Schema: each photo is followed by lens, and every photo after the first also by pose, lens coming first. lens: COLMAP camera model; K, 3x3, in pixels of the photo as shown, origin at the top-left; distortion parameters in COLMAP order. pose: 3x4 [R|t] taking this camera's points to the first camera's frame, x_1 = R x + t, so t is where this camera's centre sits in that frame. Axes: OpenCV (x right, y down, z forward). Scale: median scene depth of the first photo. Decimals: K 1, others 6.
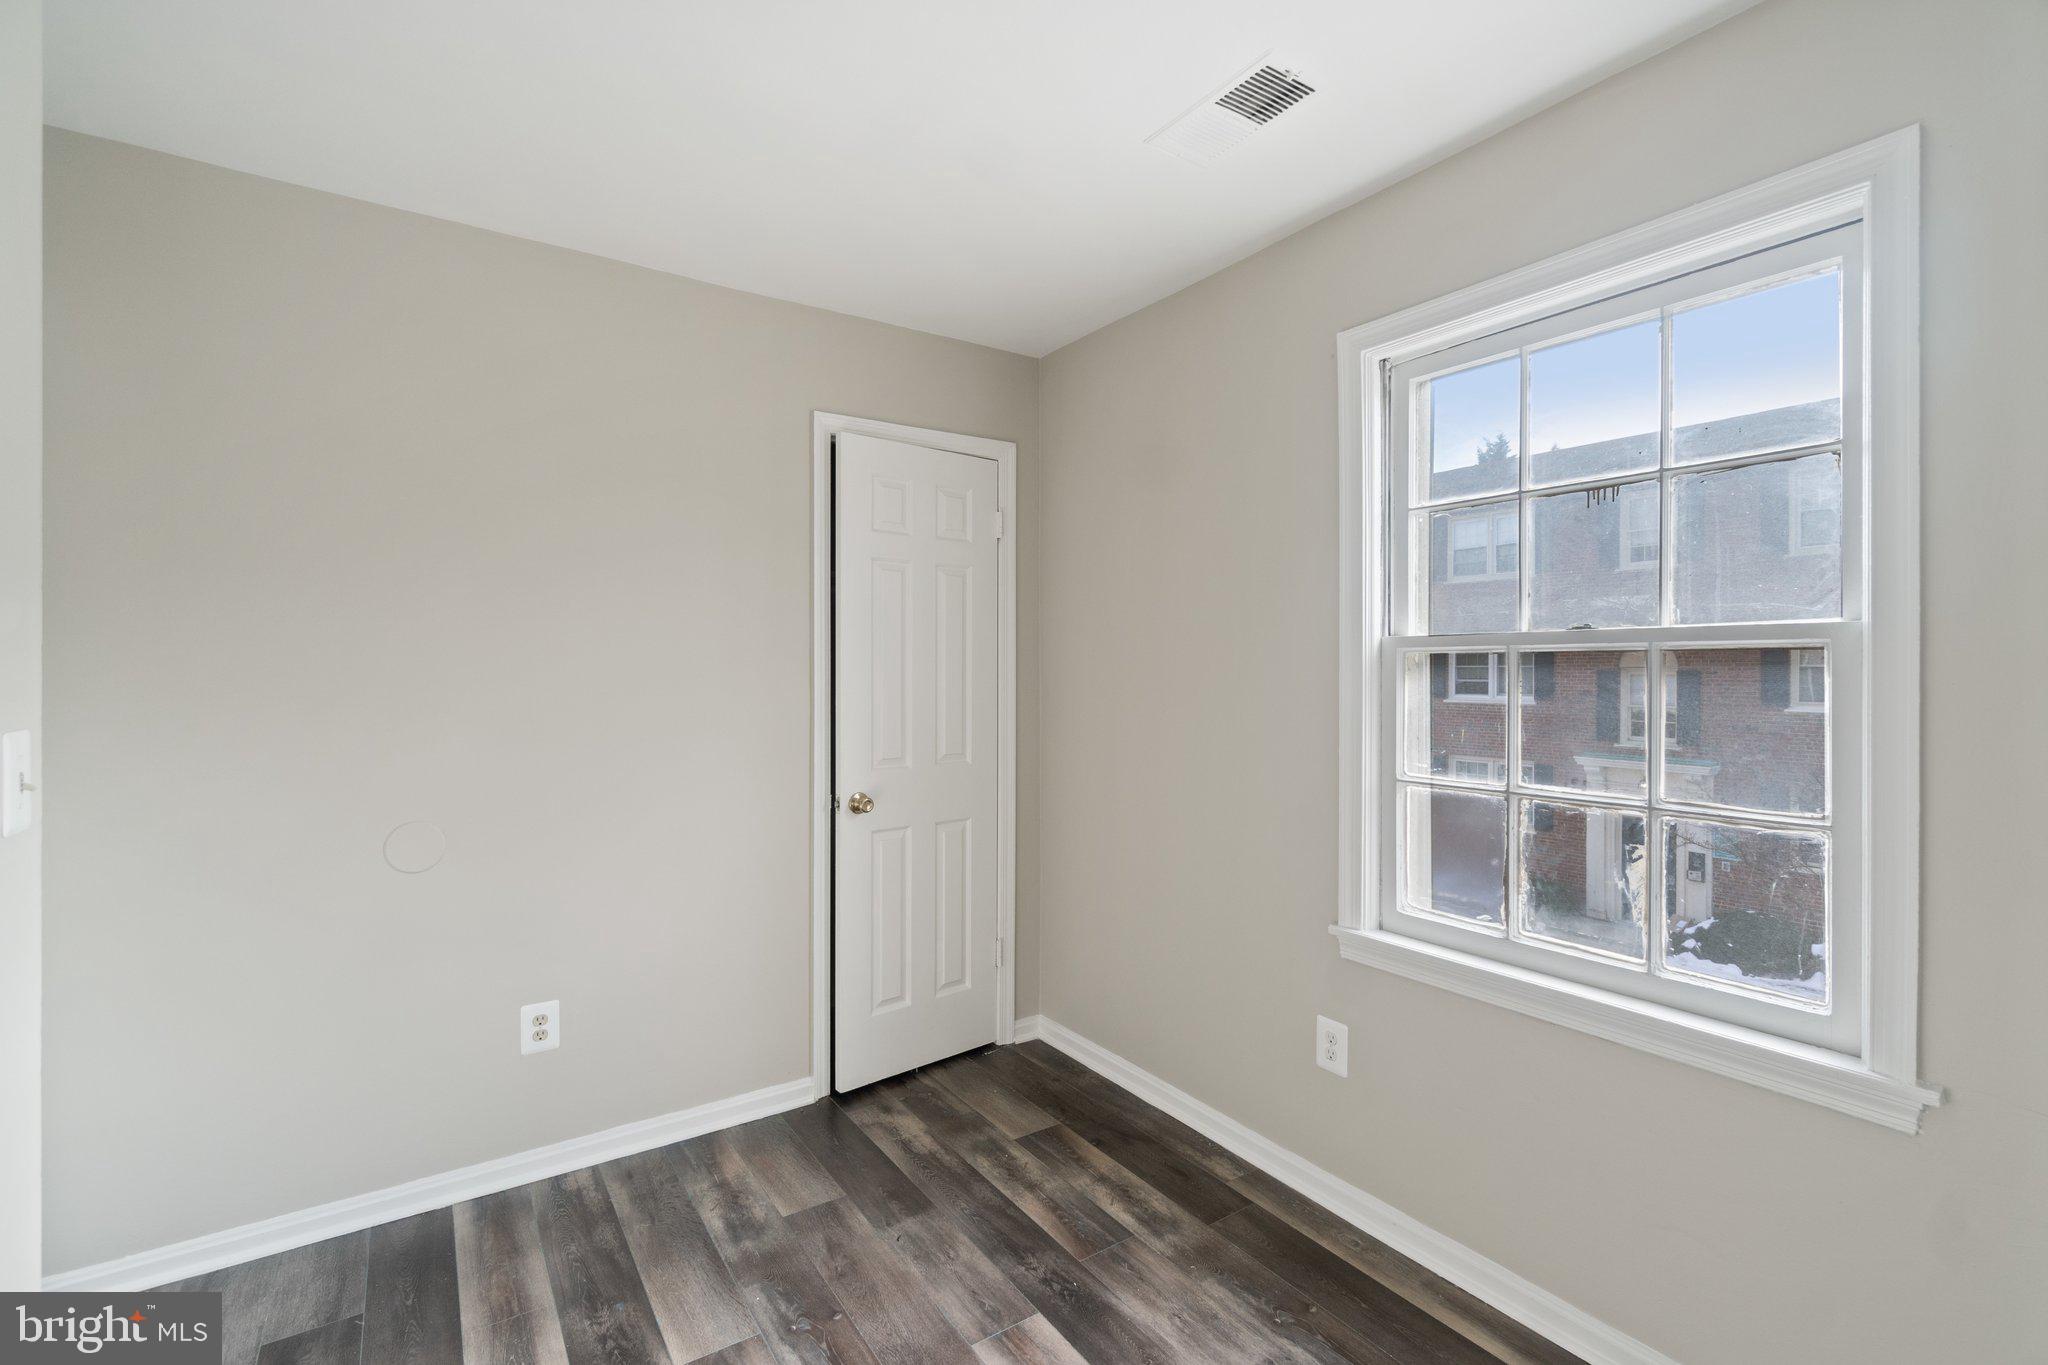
lens RADIAL K [[925.0, 0, 1043.1], [0, 925.0, 669.9], [0, 0, 1]] dist [0.000865, -0.000813]
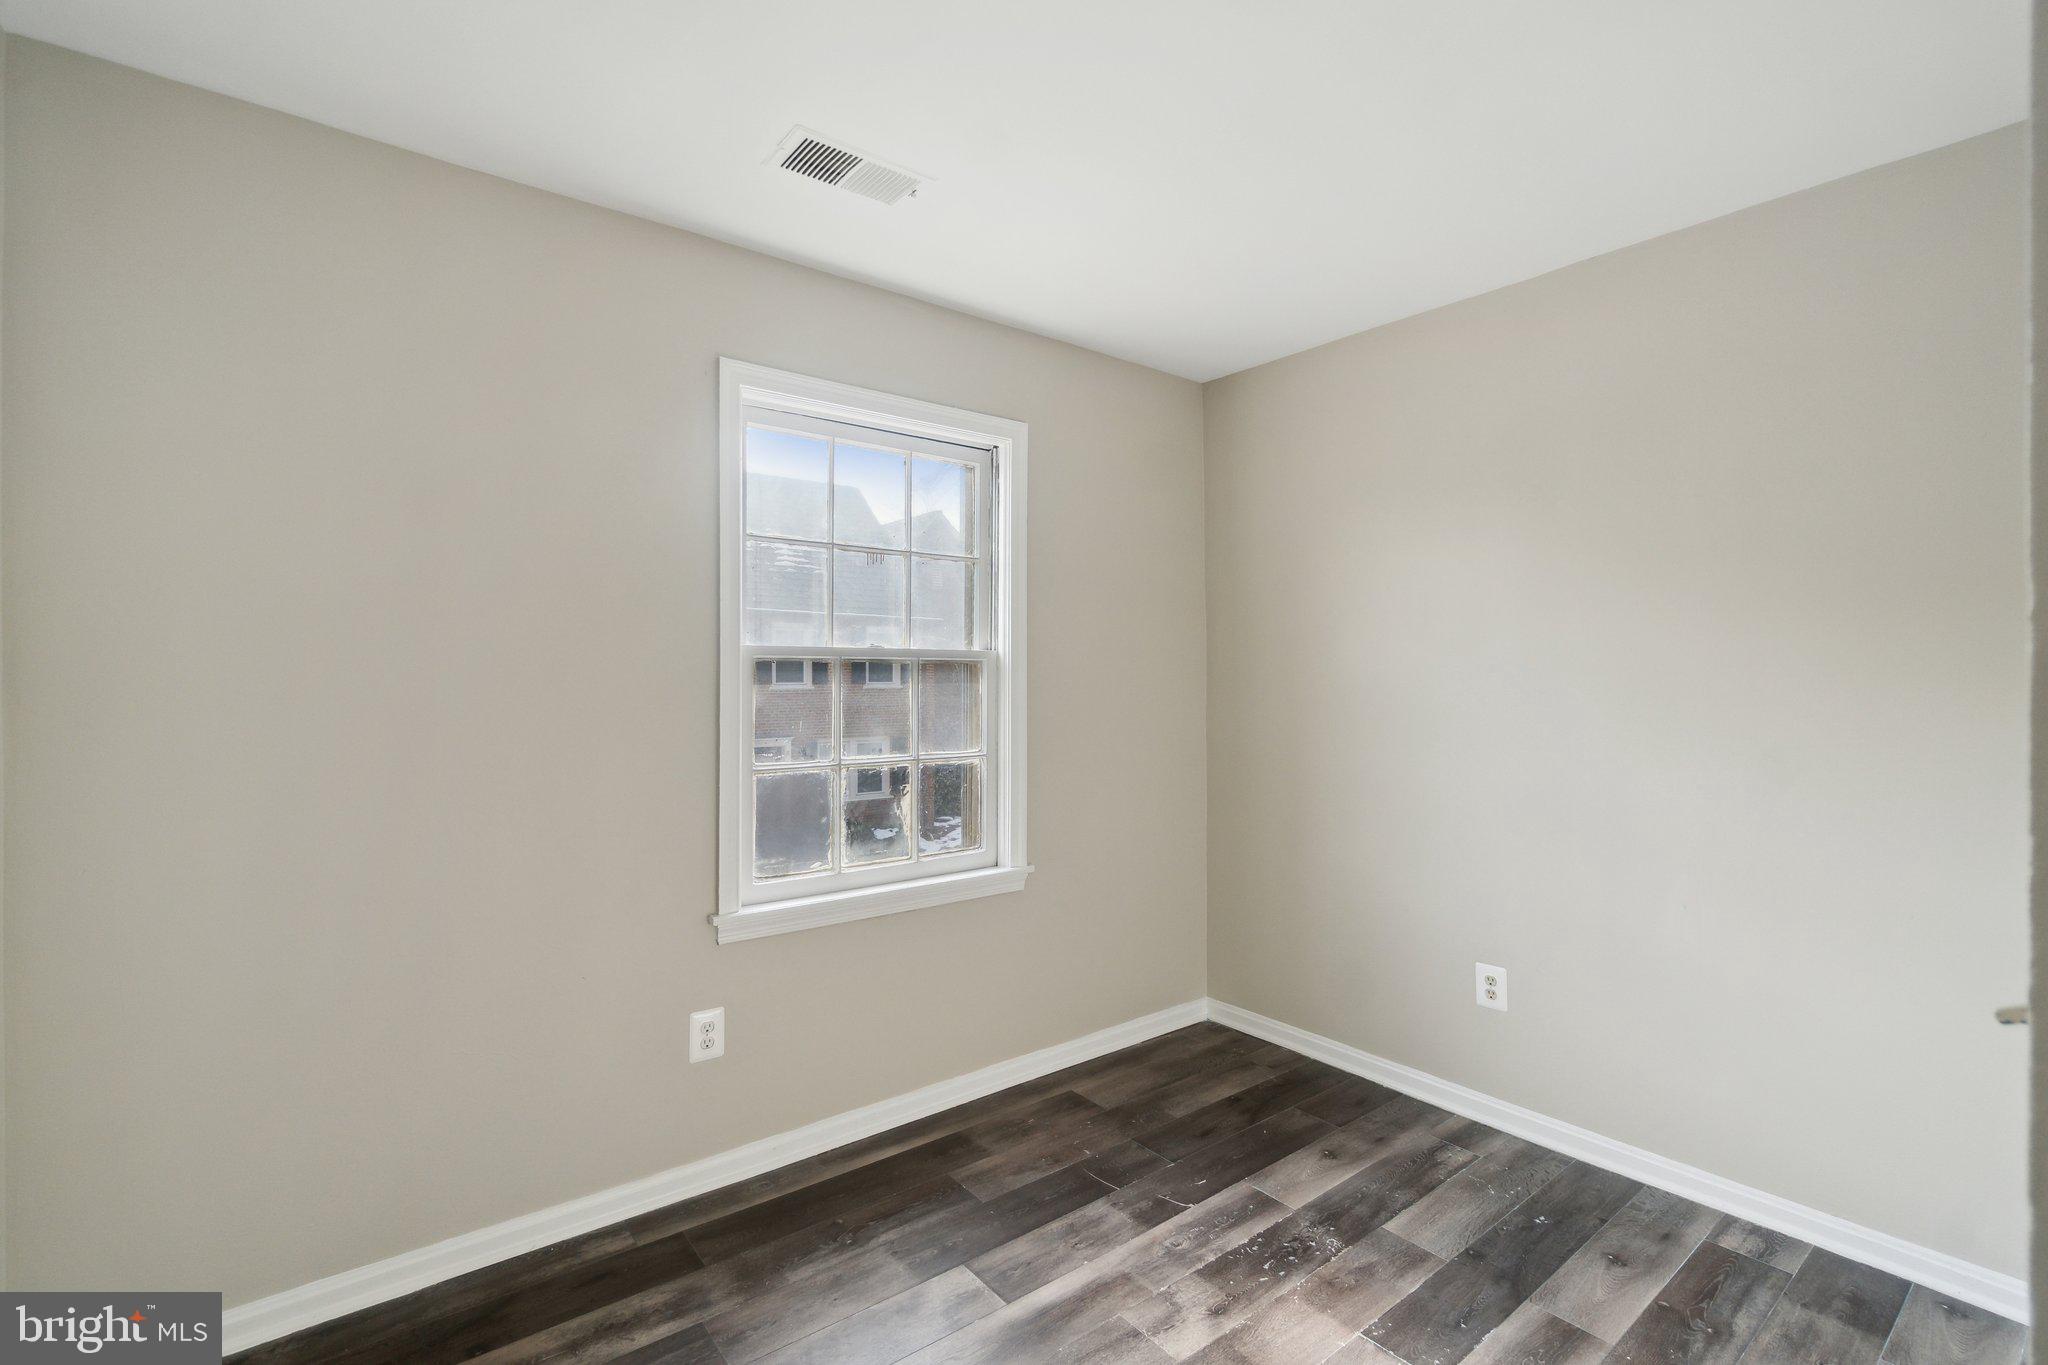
lens RADIAL K [[925.0, 0, 1011.6], [0, 925.0, 668.9], [0, 0, 1]] dist [0.000865, -0.000813]
pose [[-0.063695, -0.000339, 0.997969, -0.774739], [-0.005314, 0.999986, 0.000000, -0.008056], [-0.997955, -0.005304, -0.063696, 0.749600]]
